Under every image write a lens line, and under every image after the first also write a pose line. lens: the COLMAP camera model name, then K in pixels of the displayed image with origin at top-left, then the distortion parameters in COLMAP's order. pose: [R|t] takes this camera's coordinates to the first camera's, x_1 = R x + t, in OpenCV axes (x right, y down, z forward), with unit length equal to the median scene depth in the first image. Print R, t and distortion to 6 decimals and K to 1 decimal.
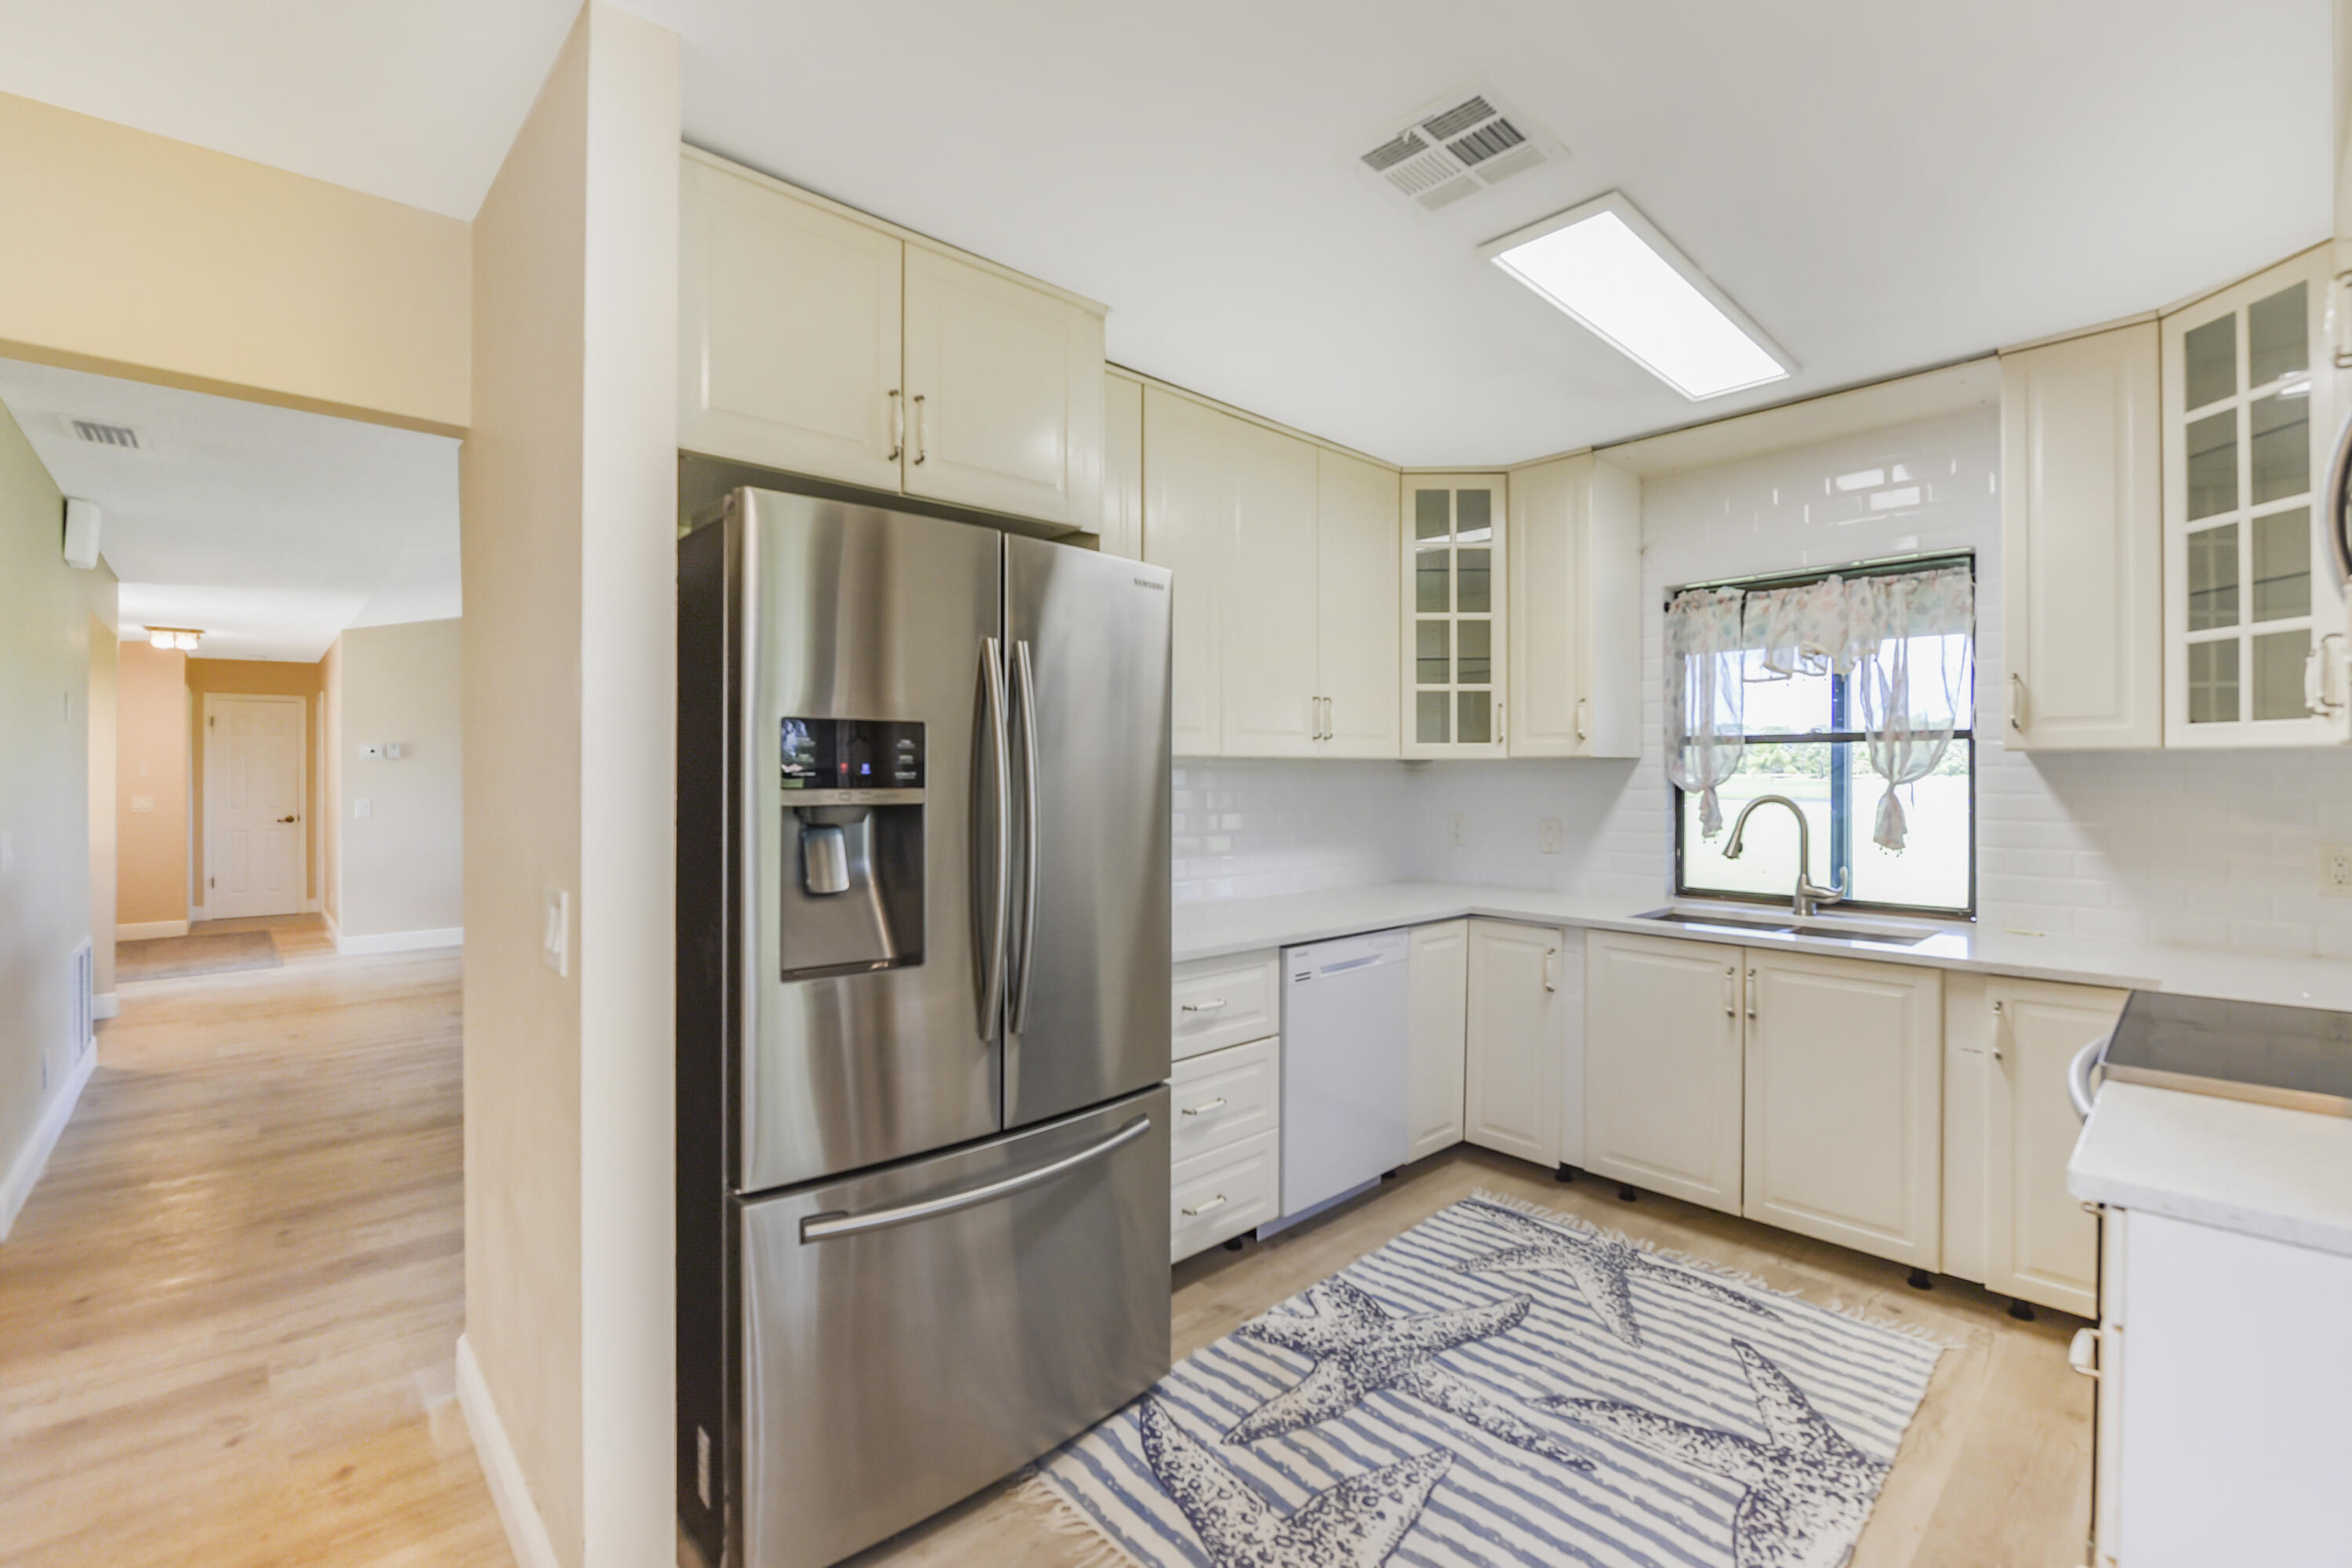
lens RADIAL K [[1037.4, 0, 1166.2], [0, 1037.4, 777.8], [0, 0, 1]] dist [-0.001024, -0.001288]
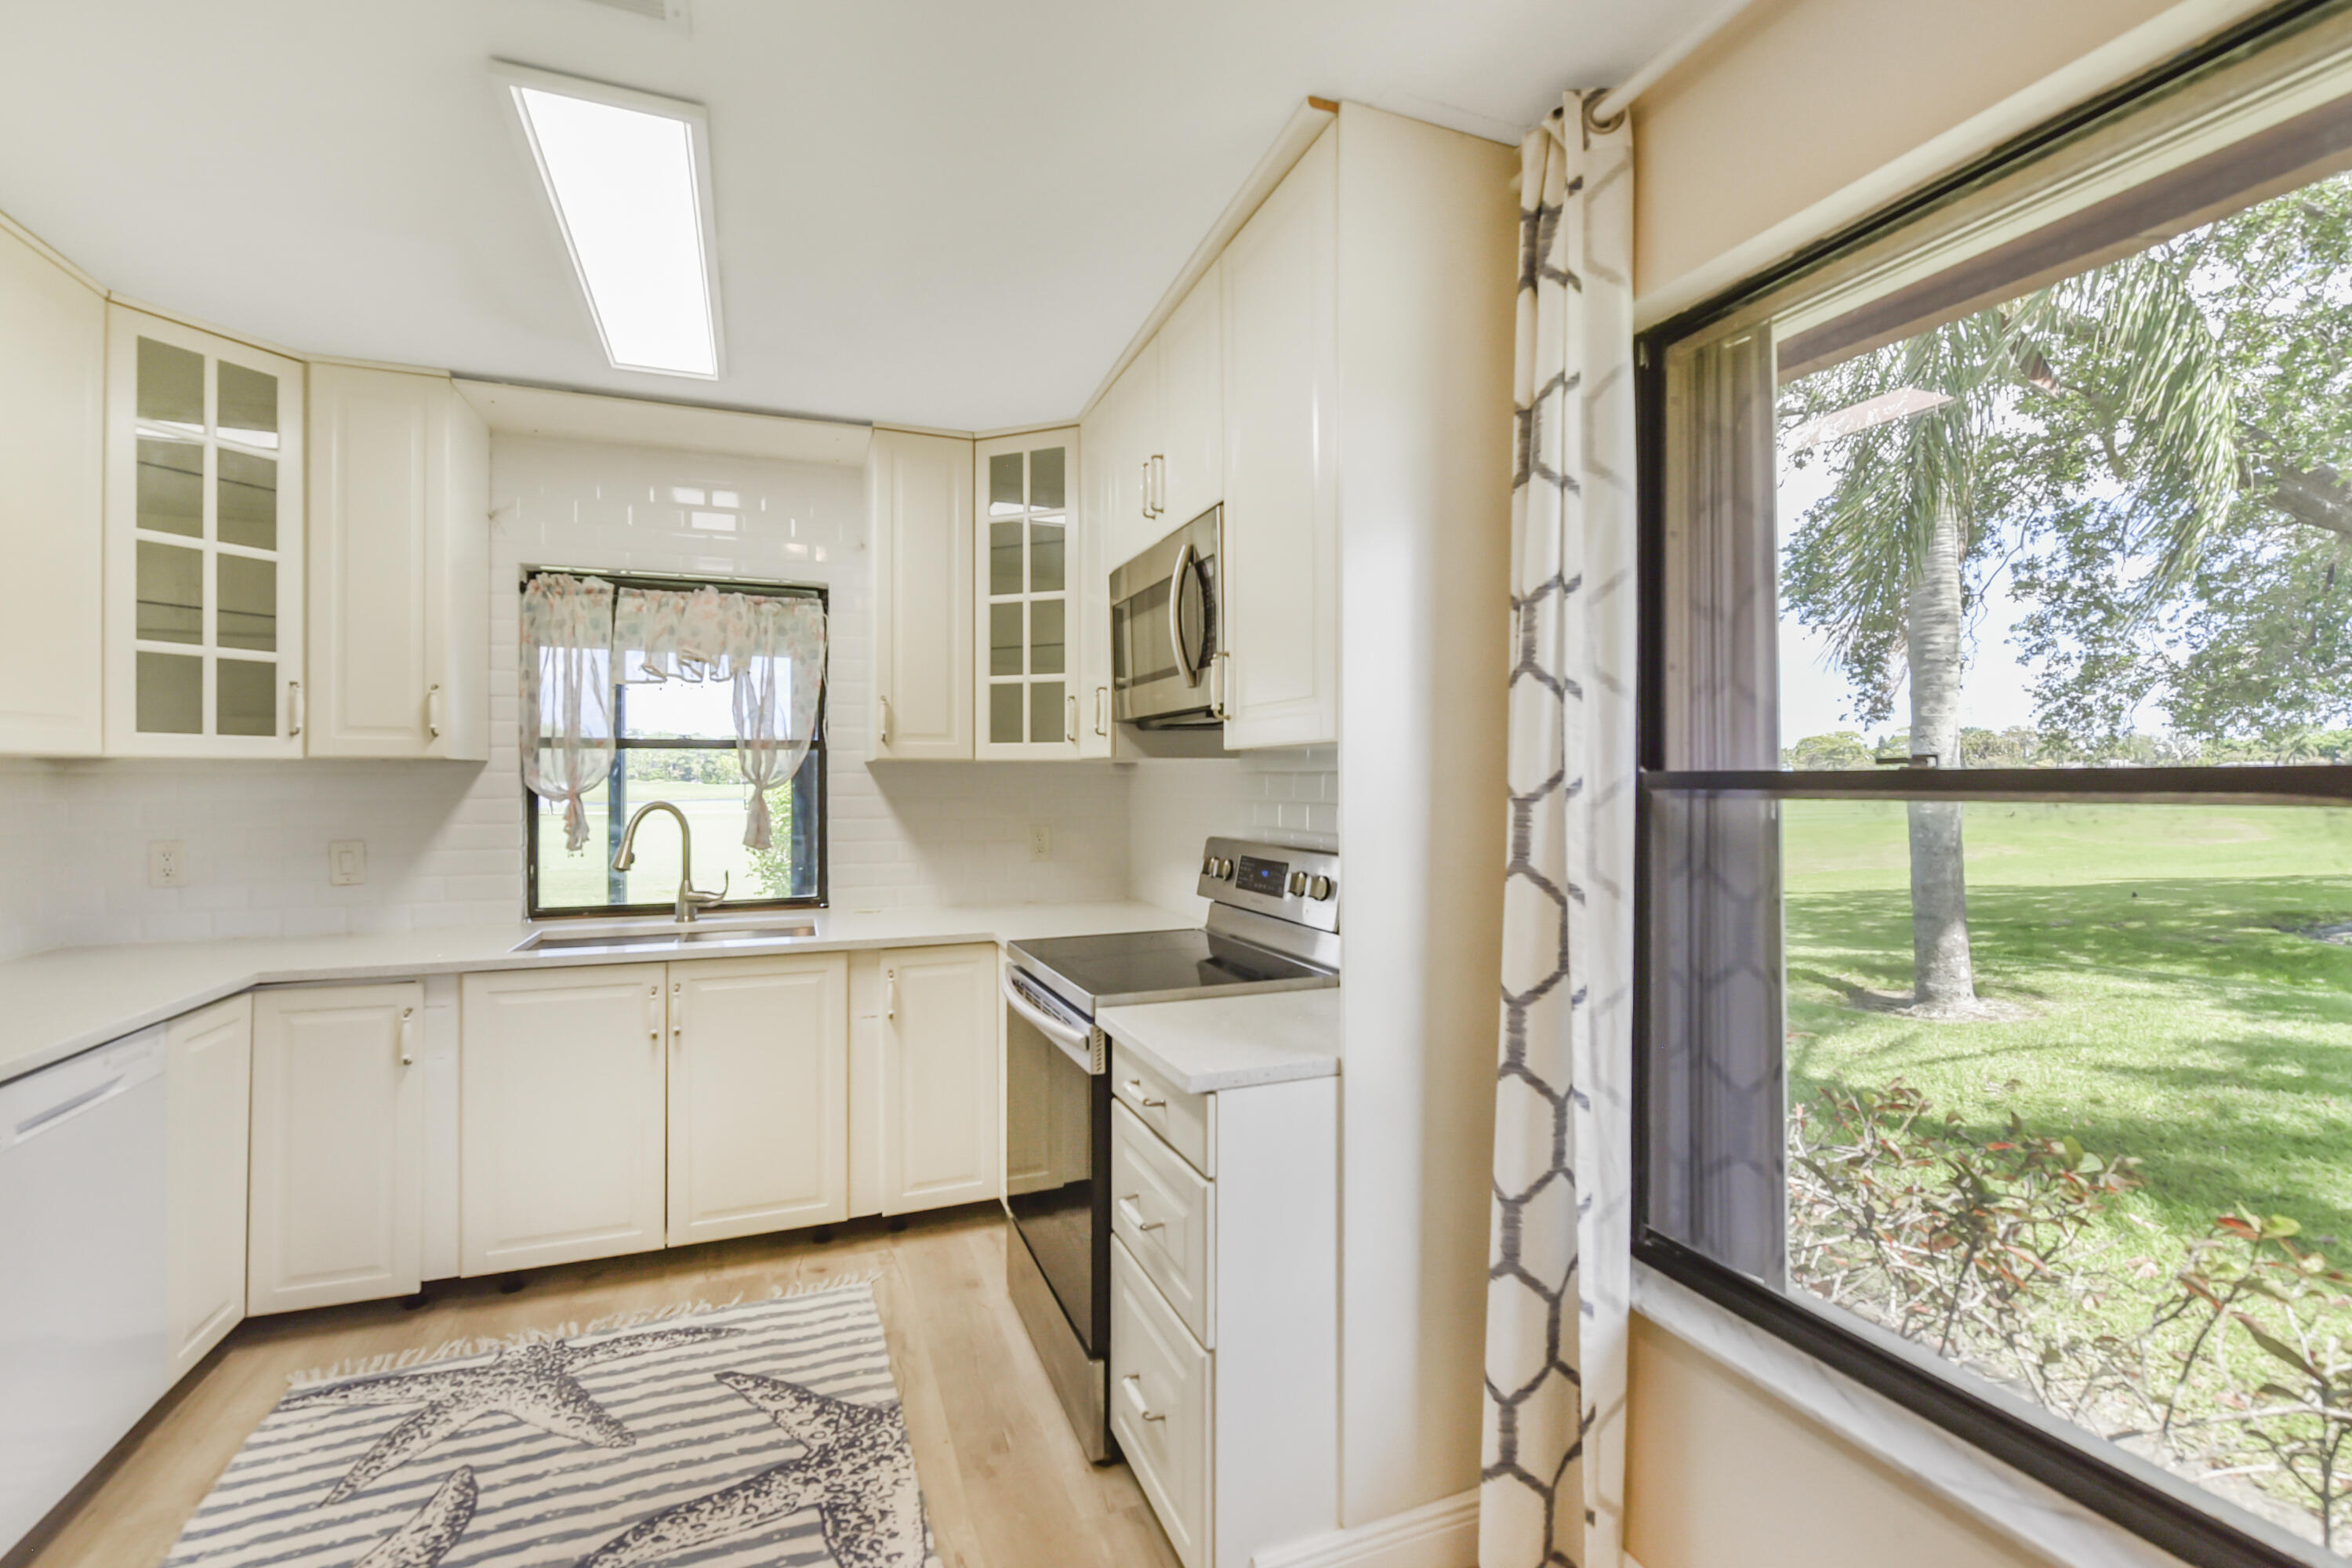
lens RADIAL K [[1037.4, 0, 1166.2], [0, 1037.4, 777.8], [0, 0, 1]] dist [-0.001024, -0.001288]
pose [[0.355066, -0.000382, 0.934841, -0.168438], [0.004120, 0.999991, -0.001156, -0.002890], [-0.934832, 0.004262, 0.355065, 0.237504]]
